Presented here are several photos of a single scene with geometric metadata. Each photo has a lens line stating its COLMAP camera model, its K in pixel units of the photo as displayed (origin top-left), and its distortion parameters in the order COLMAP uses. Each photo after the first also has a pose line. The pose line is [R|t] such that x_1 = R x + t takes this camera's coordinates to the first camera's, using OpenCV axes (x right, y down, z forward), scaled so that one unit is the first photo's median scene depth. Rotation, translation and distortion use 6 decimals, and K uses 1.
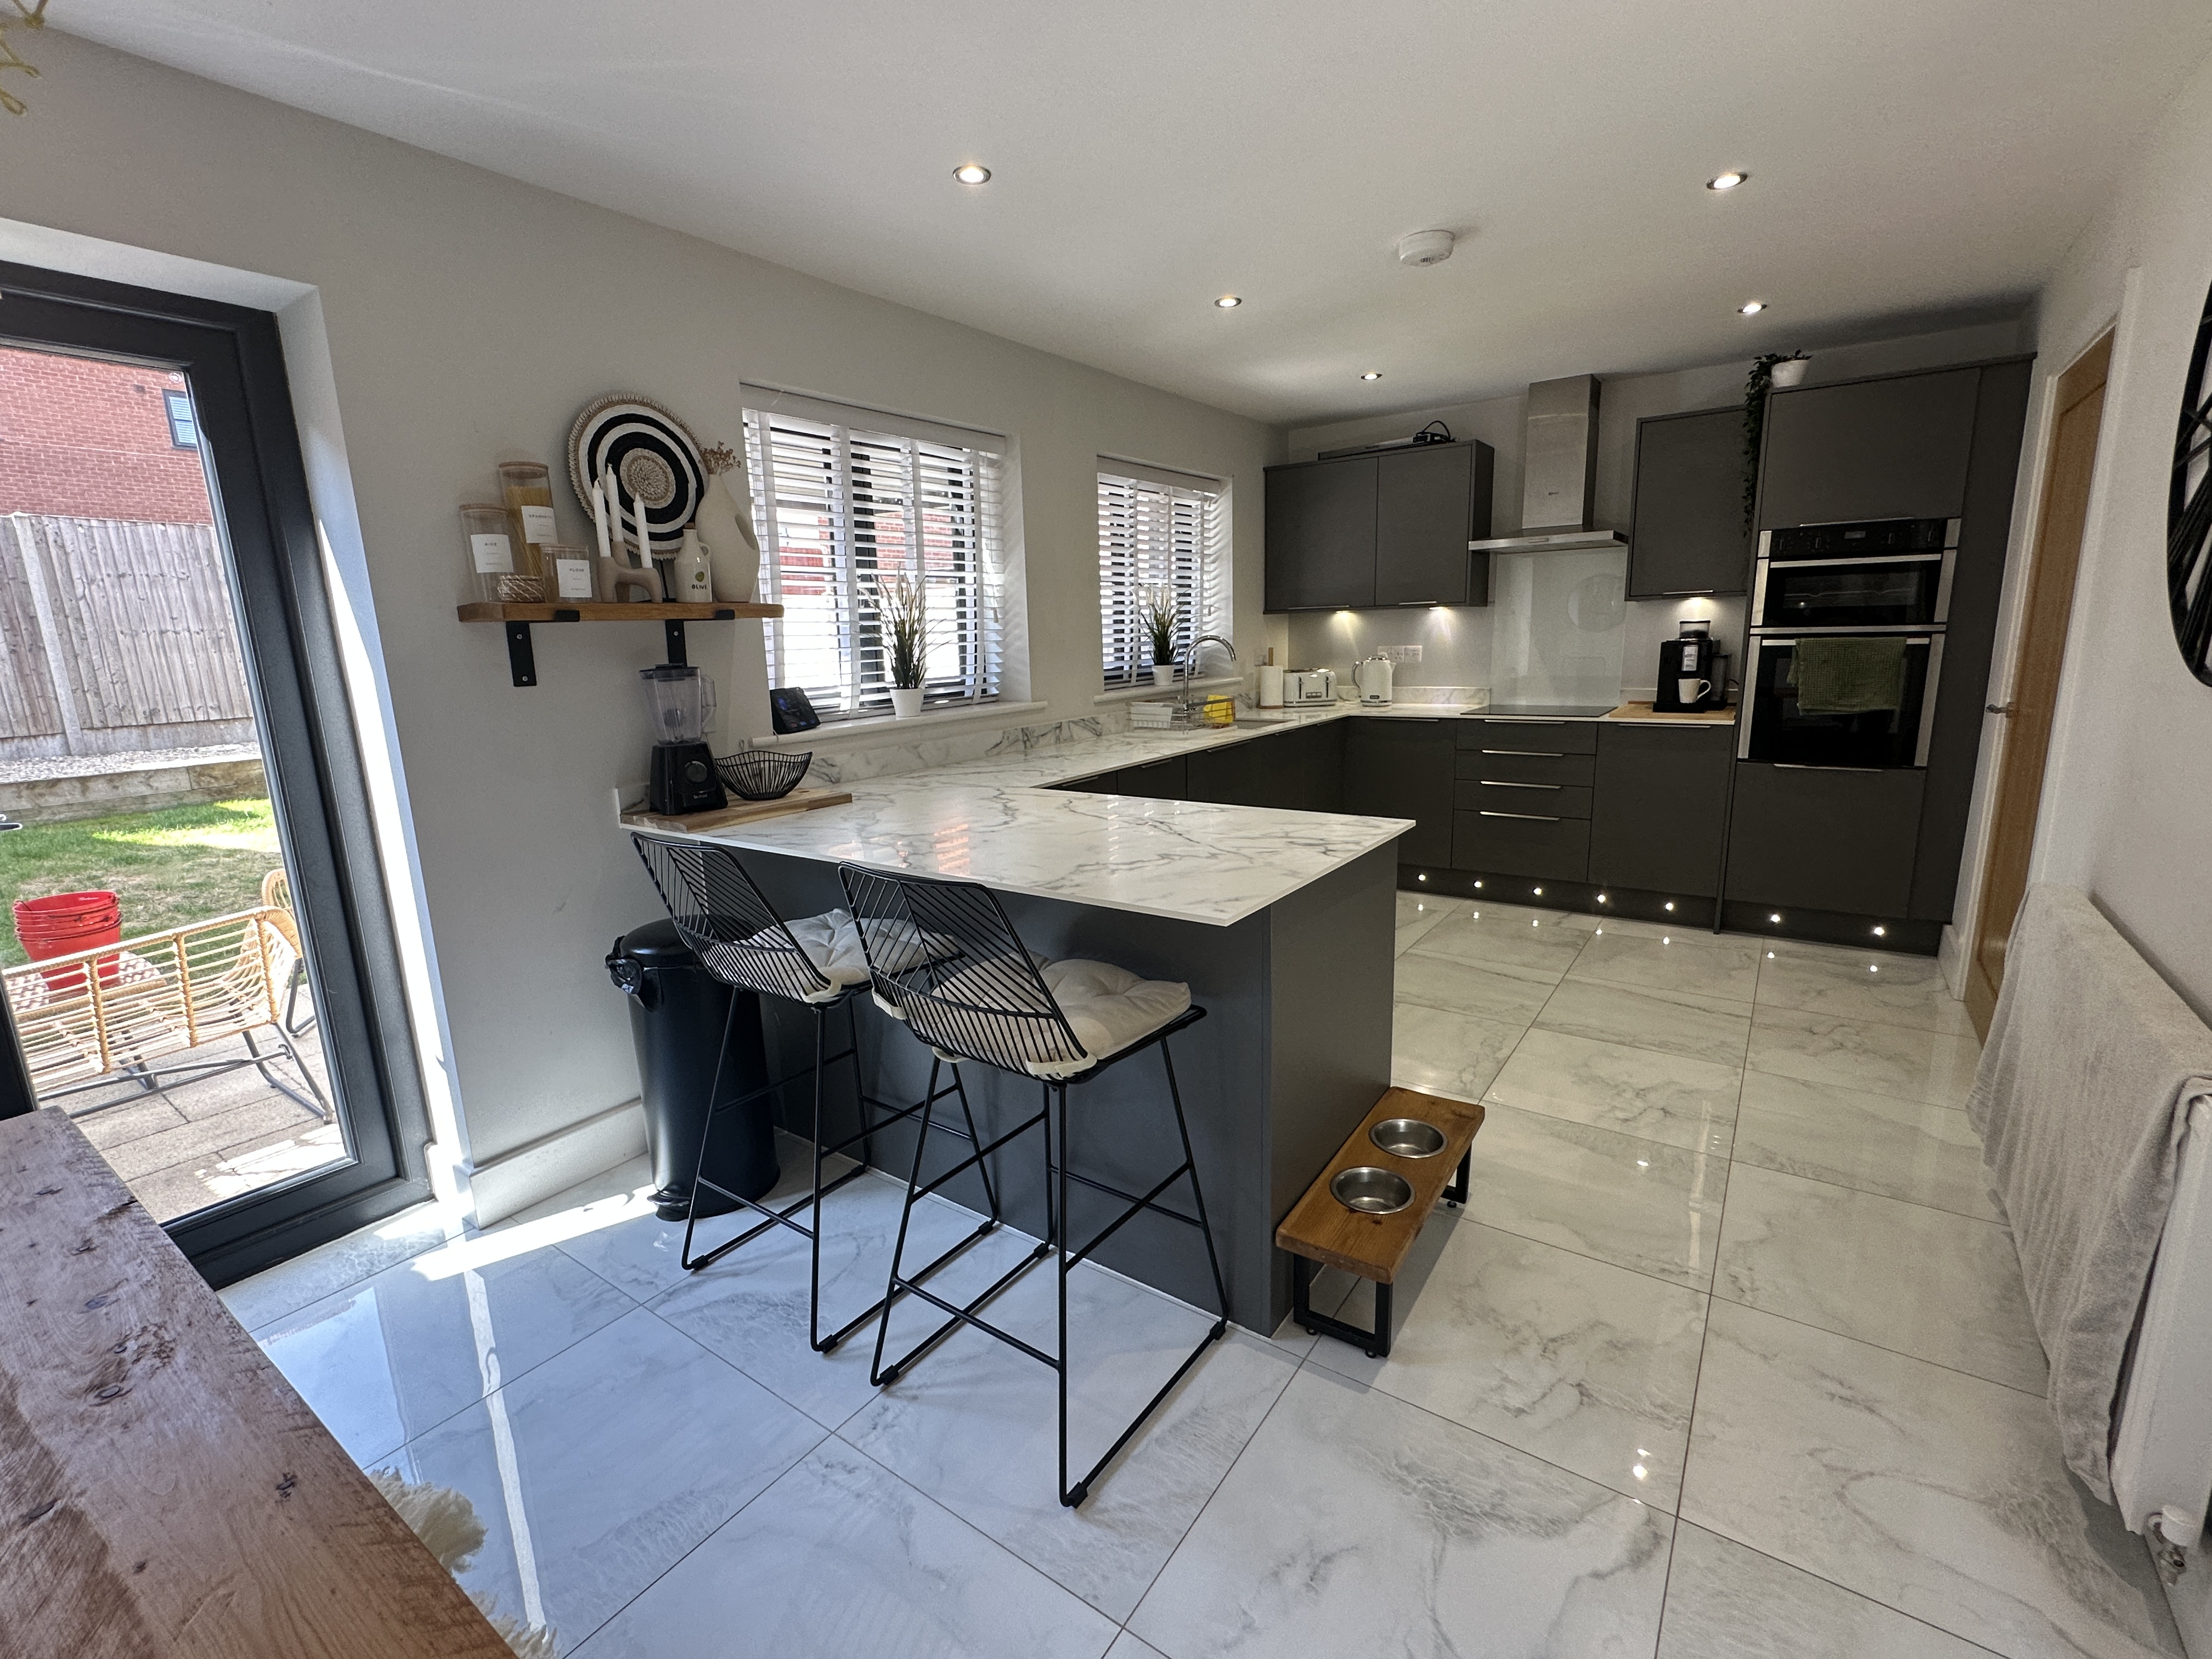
lens RADIAL K [[979.0, 0, 1107.9], [0, 979.0, 829.3], [0, 0, 1]] dist [-0.005355, -0.000123]
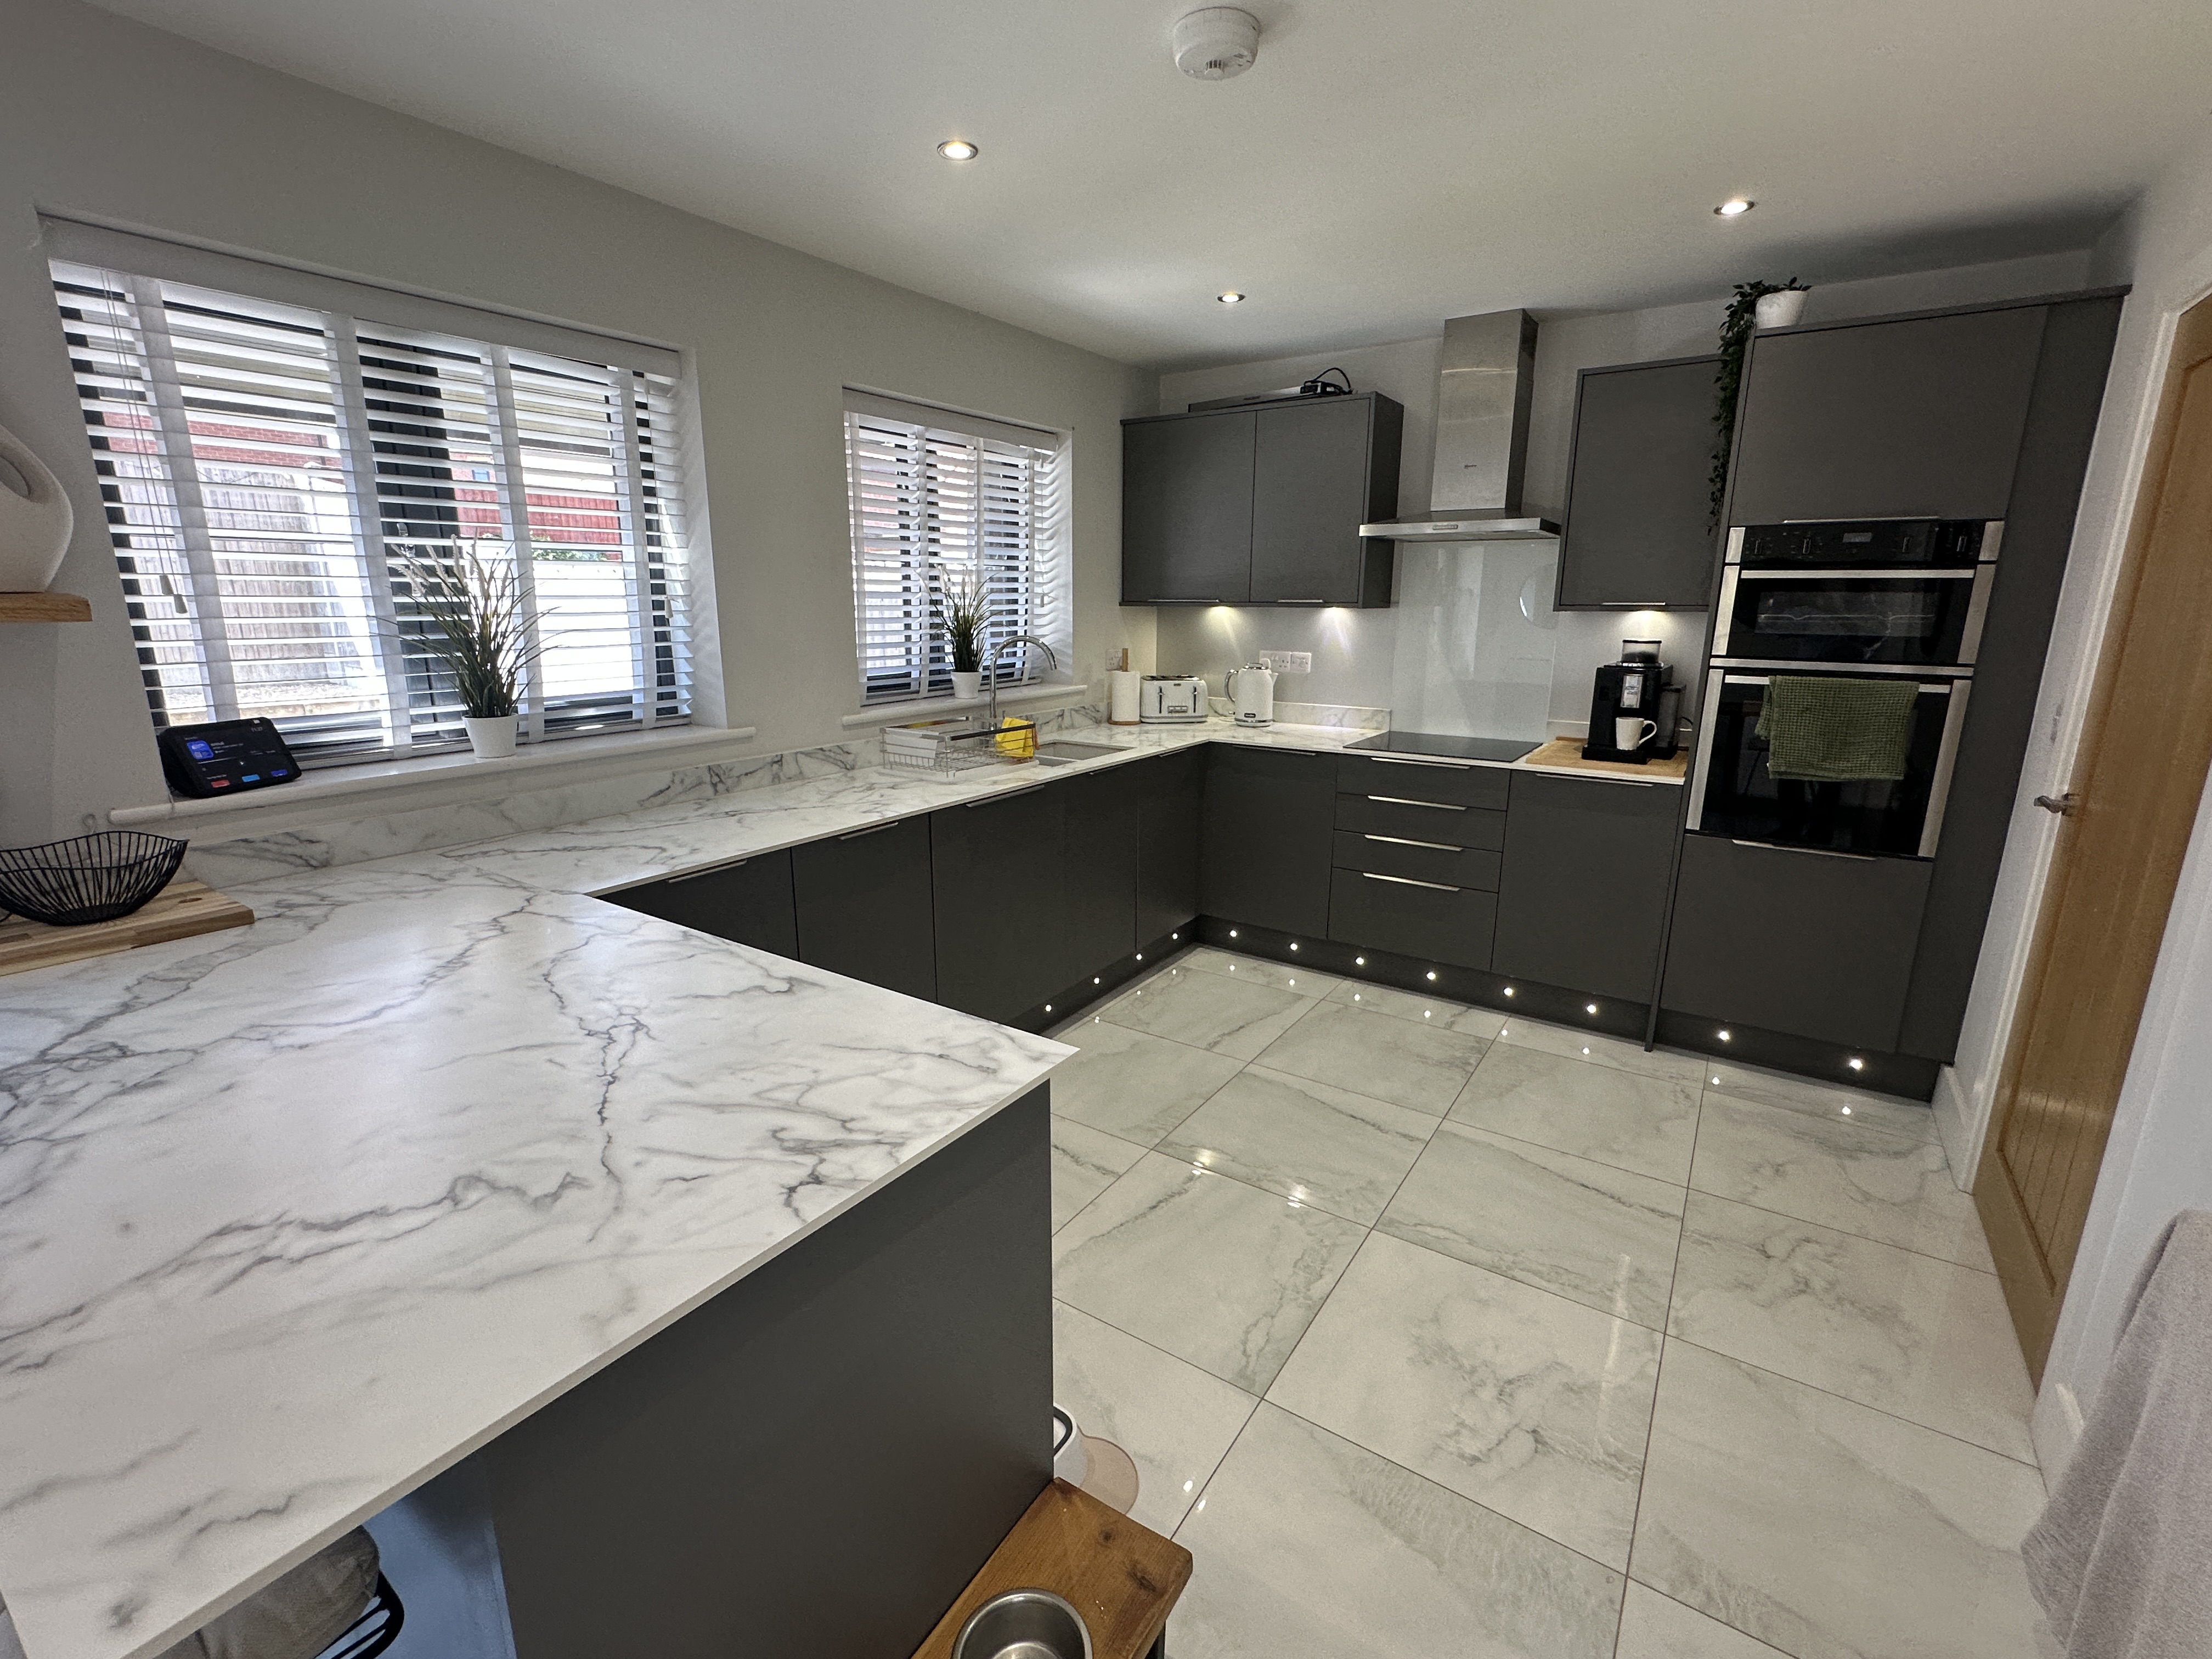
lens RADIAL K [[979.0, 0, 1107.8], [0, 979.0, 830.5], [0, 0, 1]] dist [-0.005355, -0.000123]
pose [[0.999127, 0.027811, 0.031166, 0.186295], [-0.028865, 0.999009, 0.033889, -0.090136], [-0.030193, -0.034759, 0.998940, 0.275798]]
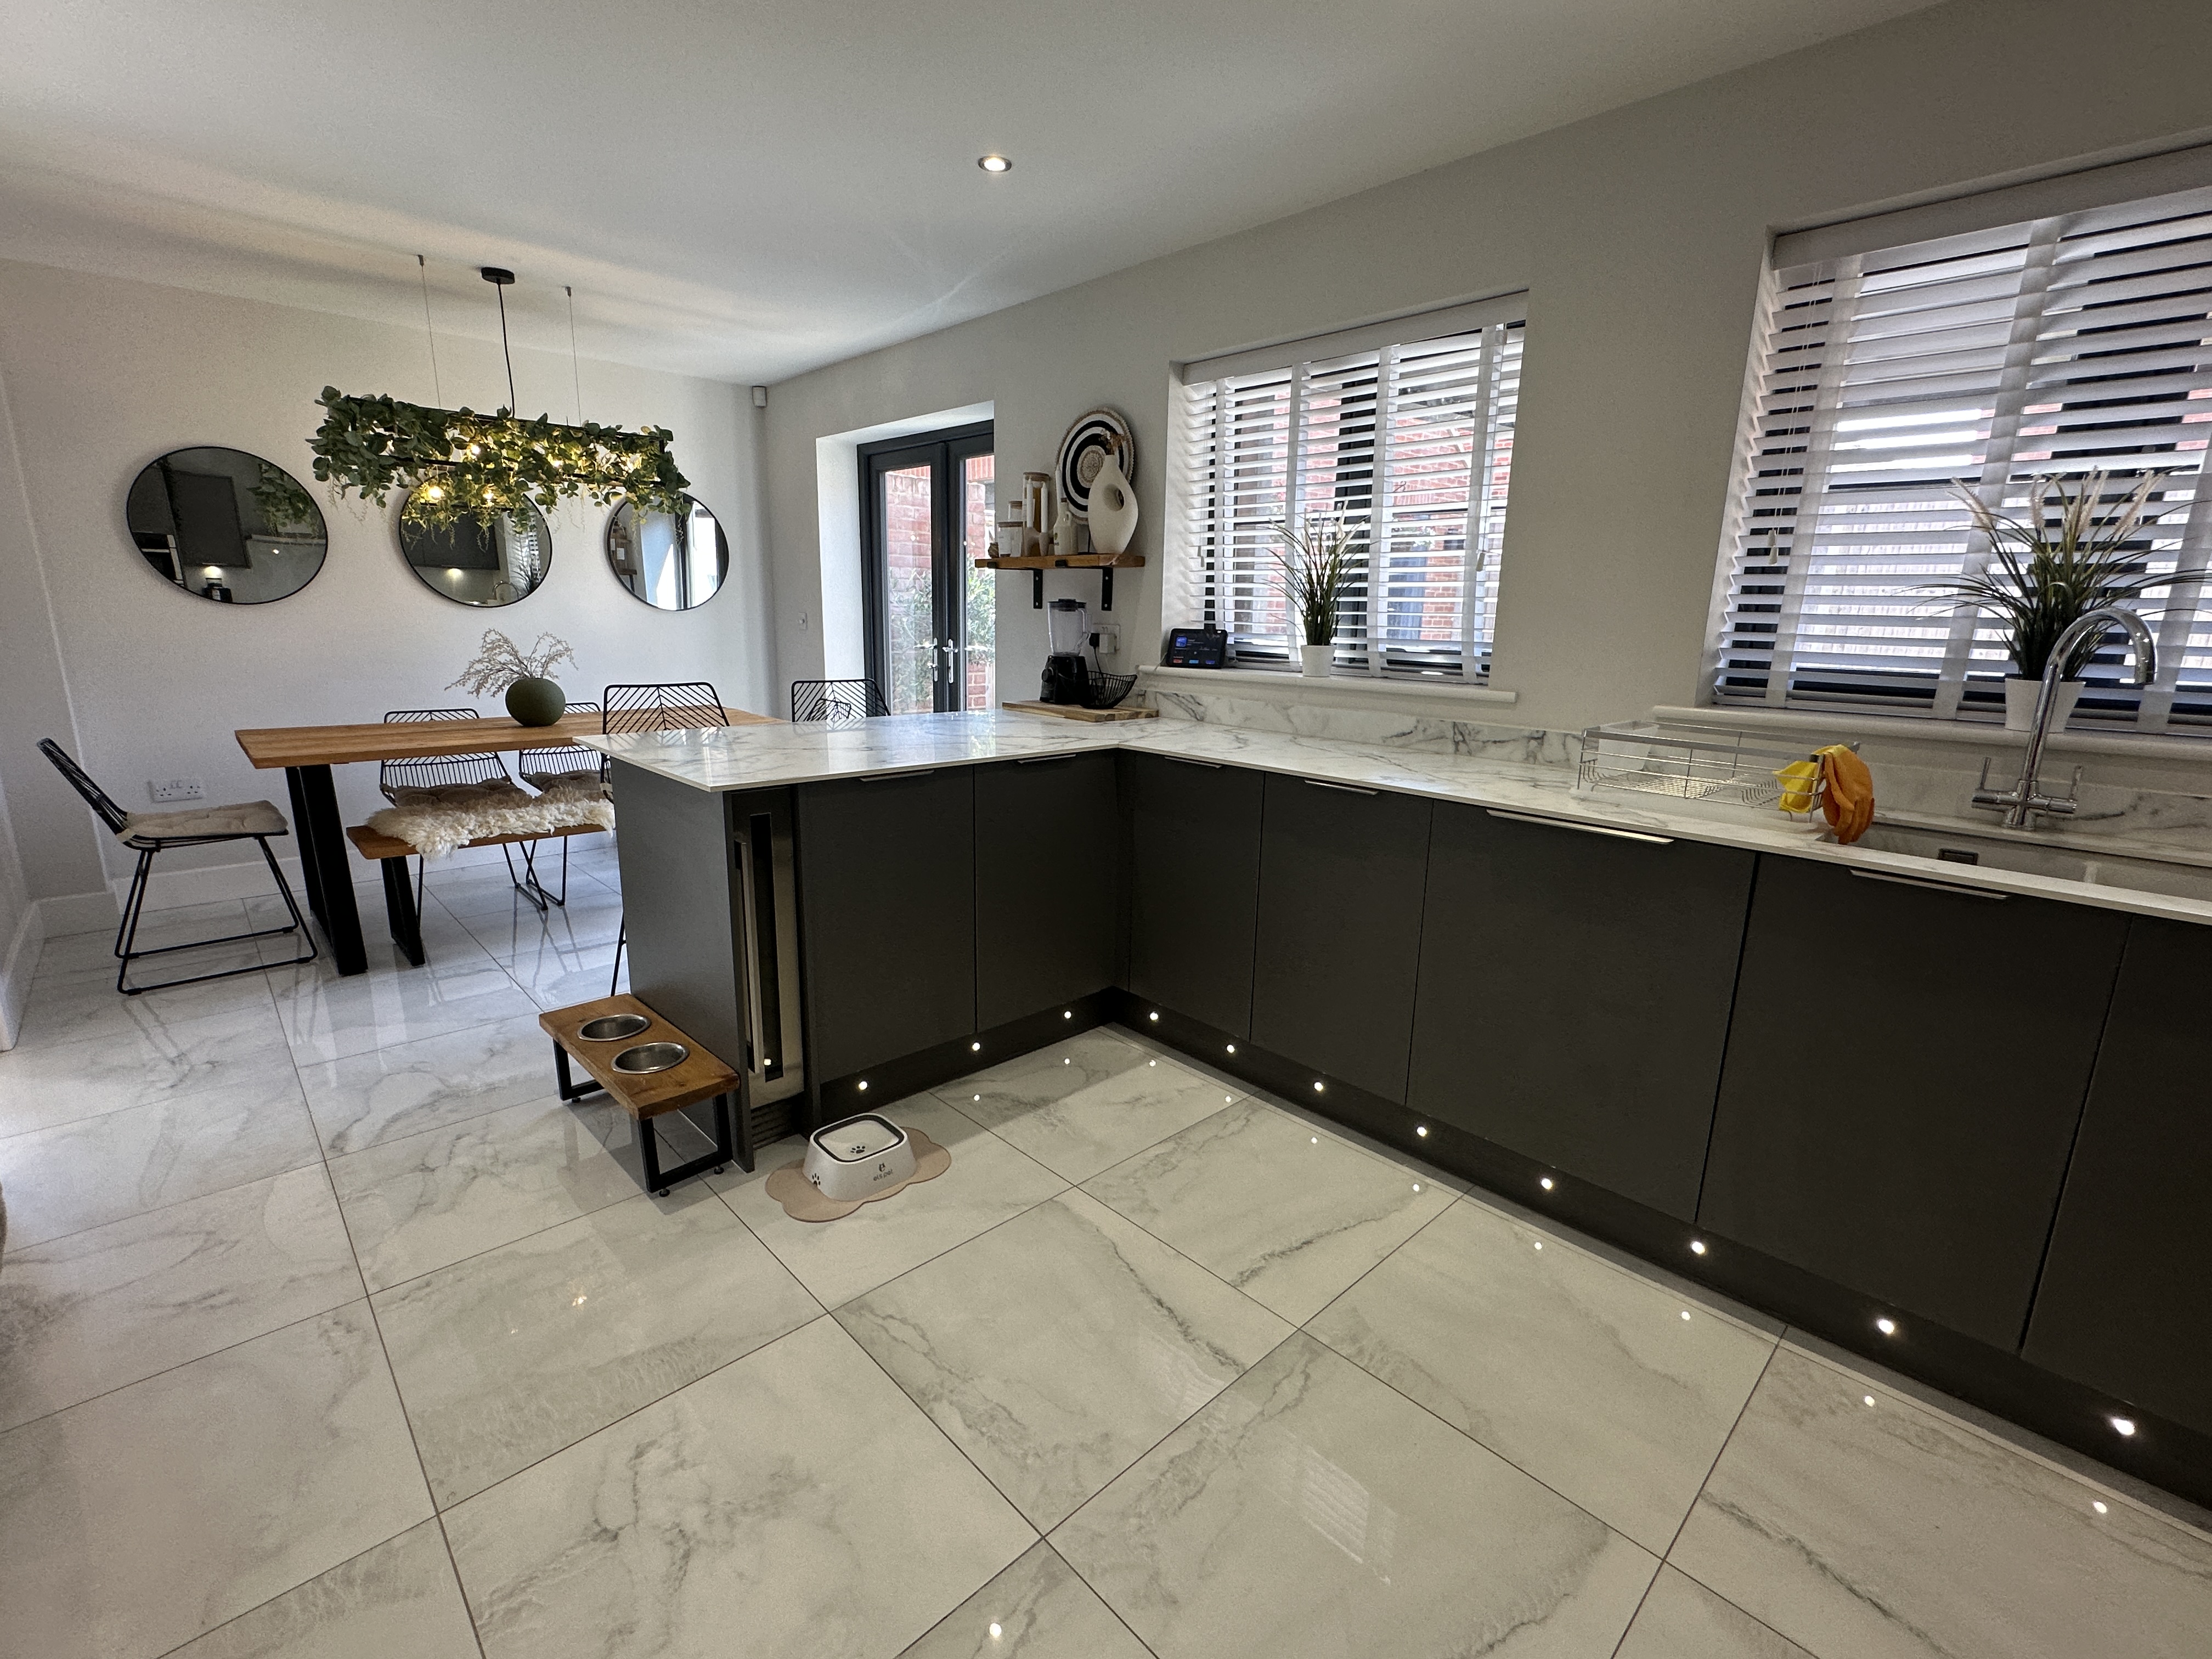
lens RADIAL K [[979.0, 0, 1105.0], [0, 979.0, 840.6], [0, 0, 1]] dist [-0.005355, -0.000123]
pose [[-0.193767, 0.253397, -0.947758, 0.657456], [-0.211941, 0.932441, 0.292633, -0.179020], [0.957881, 0.257571, -0.126971, 0.882575]]
